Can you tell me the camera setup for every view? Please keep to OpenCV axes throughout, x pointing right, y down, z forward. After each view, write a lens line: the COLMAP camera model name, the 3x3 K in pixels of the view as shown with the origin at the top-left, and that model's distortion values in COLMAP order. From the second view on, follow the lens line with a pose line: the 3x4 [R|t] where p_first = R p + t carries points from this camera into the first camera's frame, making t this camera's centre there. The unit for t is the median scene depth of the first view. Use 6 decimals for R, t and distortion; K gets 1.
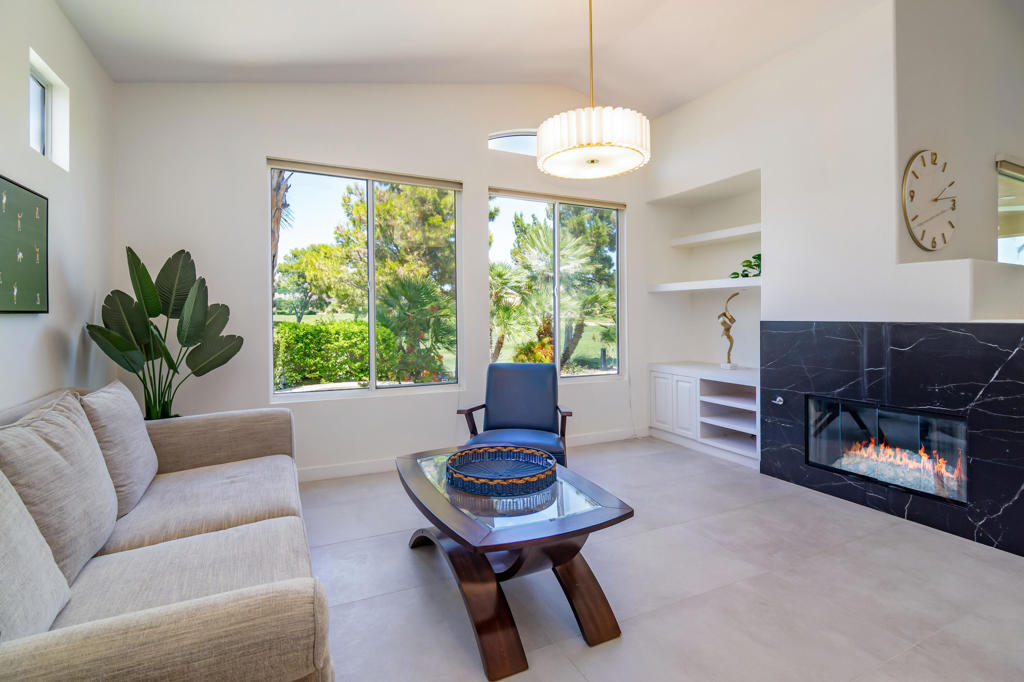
lens RADIAL K [[471.0, 0, 507.8], [0, 471.0, 317.4], [0, 0, 1]] dist [-0.013543, -0.000751]
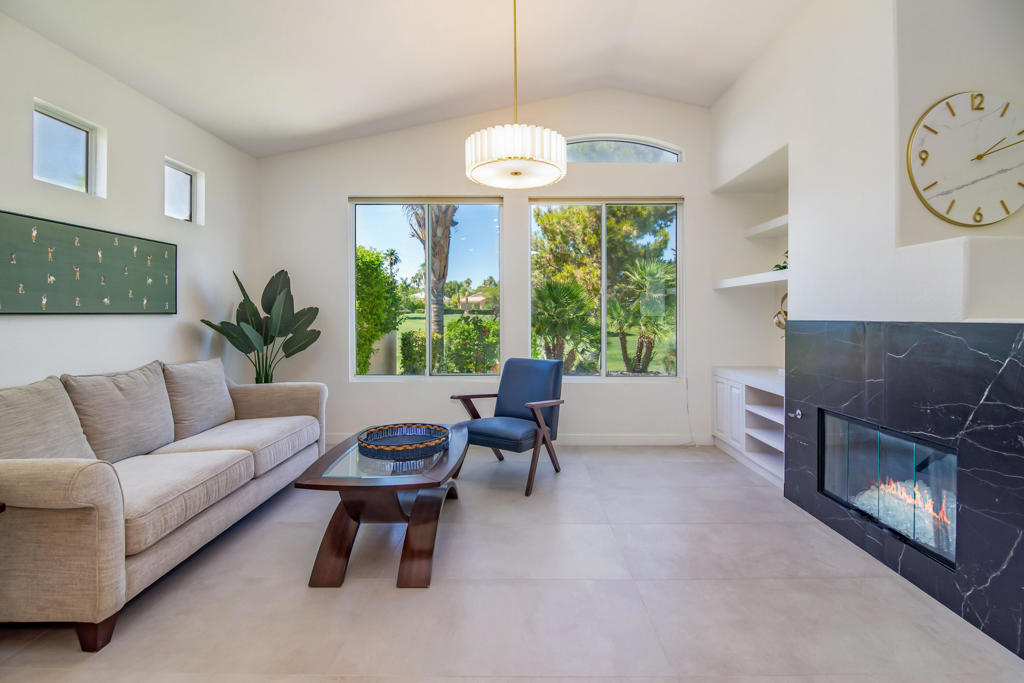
lens RADIAL K [[464.7, 0, 529.5], [0, 464.7, 316.2], [0, 0, 1]] dist [-0.013345, -0.000056]
pose [[0.904405, -0.001865, -0.426671, 0.574031], [0.000453, 0.999994, -0.003410, 0.002836], [0.426675, 0.002890, 0.904400, 0.034124]]
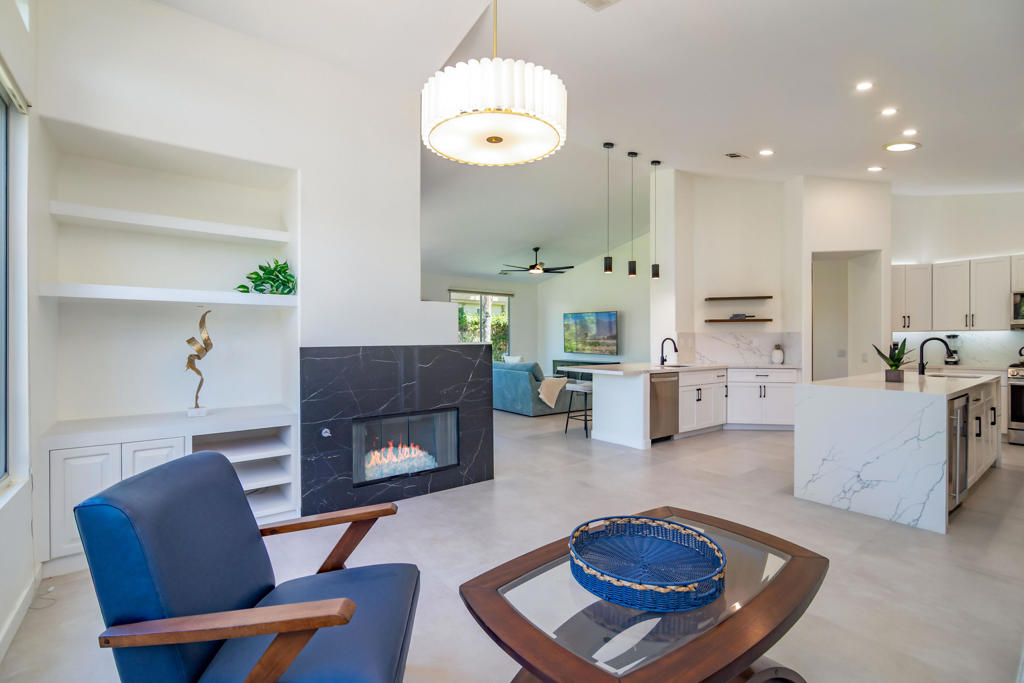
lens RADIAL K [[466.6, 0, 505.8], [0, 466.6, 332.5], [0, 0, 1]] dist [-0.012163, -0.000259]
pose [[-0.195332, 0.030642, 0.980258, -0.456357], [0.018715, 0.999446, -0.027513, 0.013817], [-0.980559, 0.012971, -0.195797, 0.962741]]
